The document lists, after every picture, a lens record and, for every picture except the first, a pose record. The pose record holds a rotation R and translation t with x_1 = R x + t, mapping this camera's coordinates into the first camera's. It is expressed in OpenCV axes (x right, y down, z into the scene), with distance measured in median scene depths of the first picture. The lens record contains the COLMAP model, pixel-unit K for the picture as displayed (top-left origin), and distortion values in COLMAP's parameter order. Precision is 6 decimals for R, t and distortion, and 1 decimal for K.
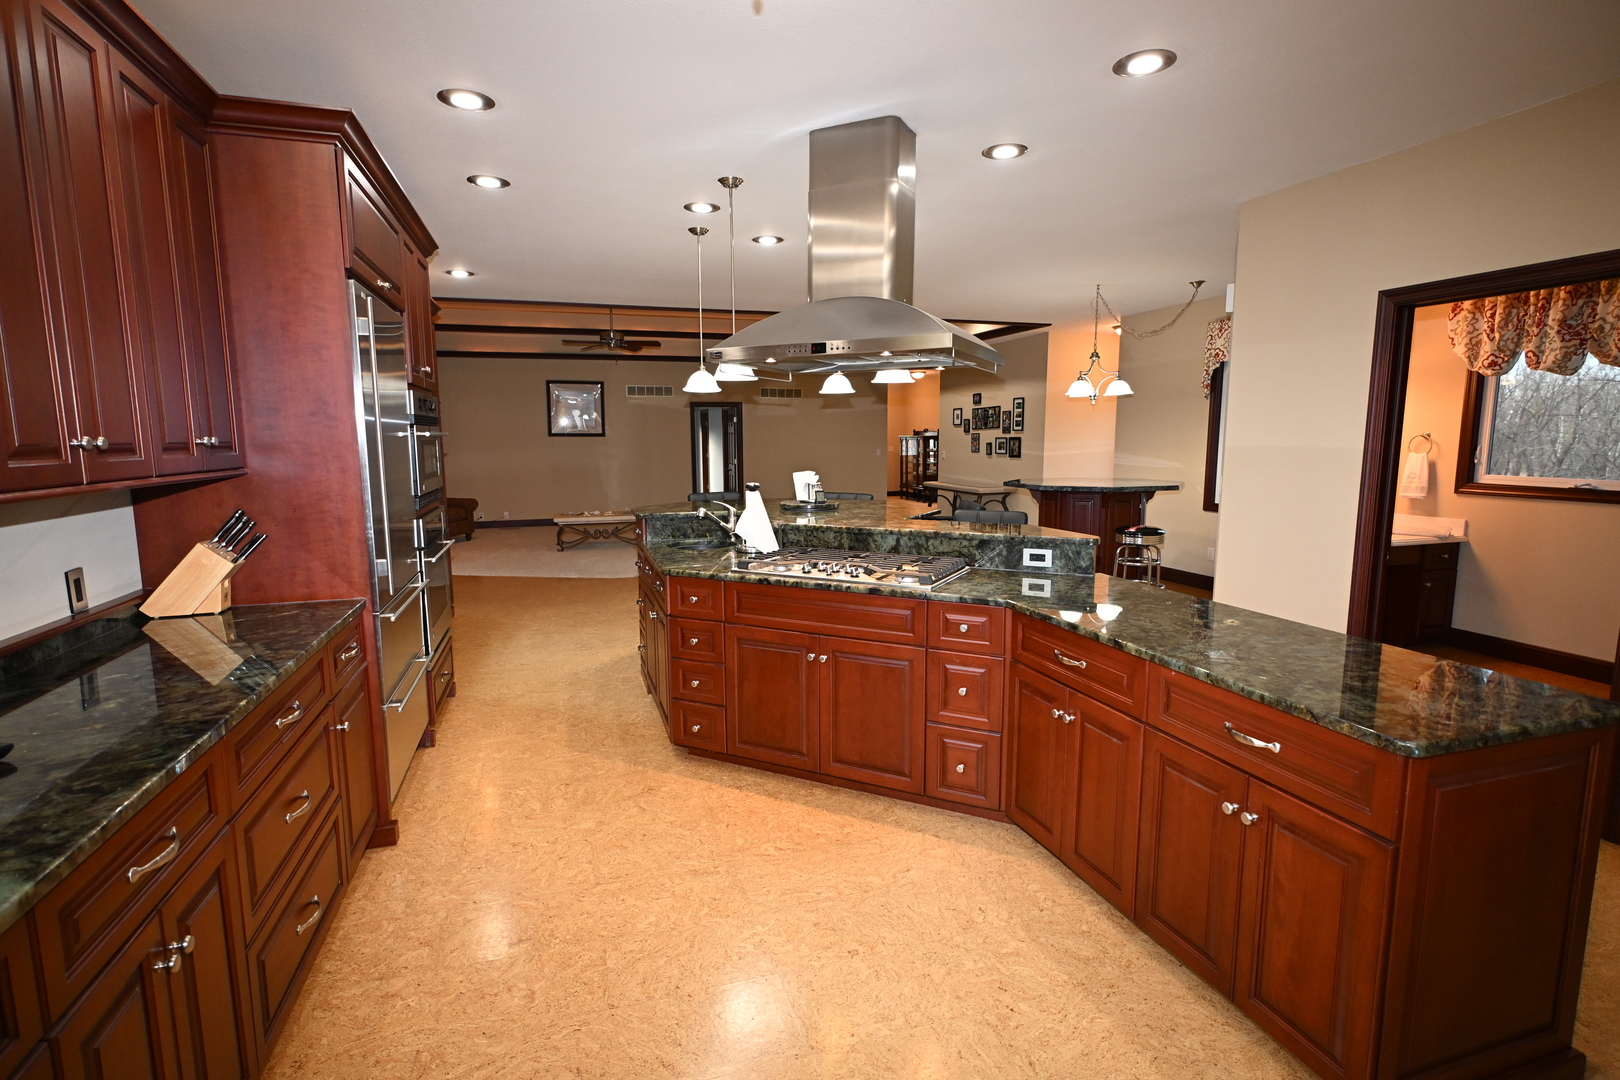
lens RADIAL K [[781.7, 0, 810.0], [0, 781.7, 540.0], [0, 0, 1]] dist [0.003147, 0.000628]
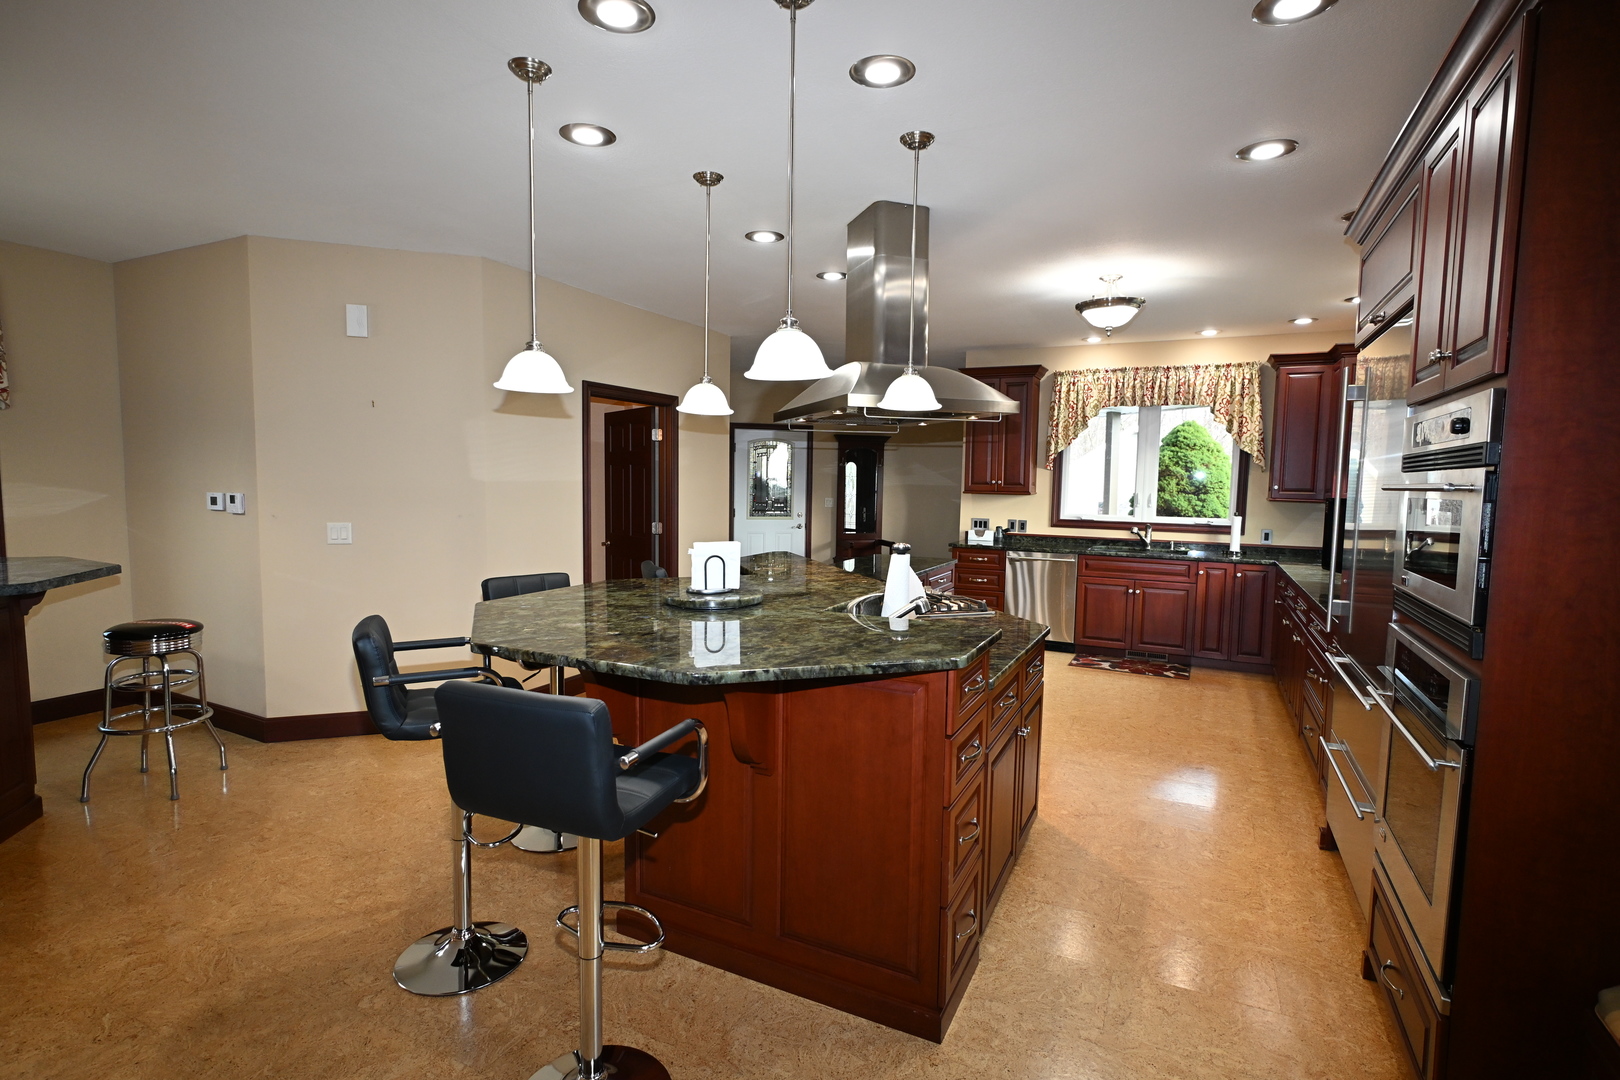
lens RADIAL K [[811.6, 0, 801.8], [0, 811.6, 512.2], [0, 0, 1]] dist [0.000886, 0.000046]
pose [[-0.715029, -0.053528, 0.697043, -0.641819], [0.064699, 0.987719, 0.142218, -0.263148], [-0.696095, 0.146788, -0.702784, 1.856796]]
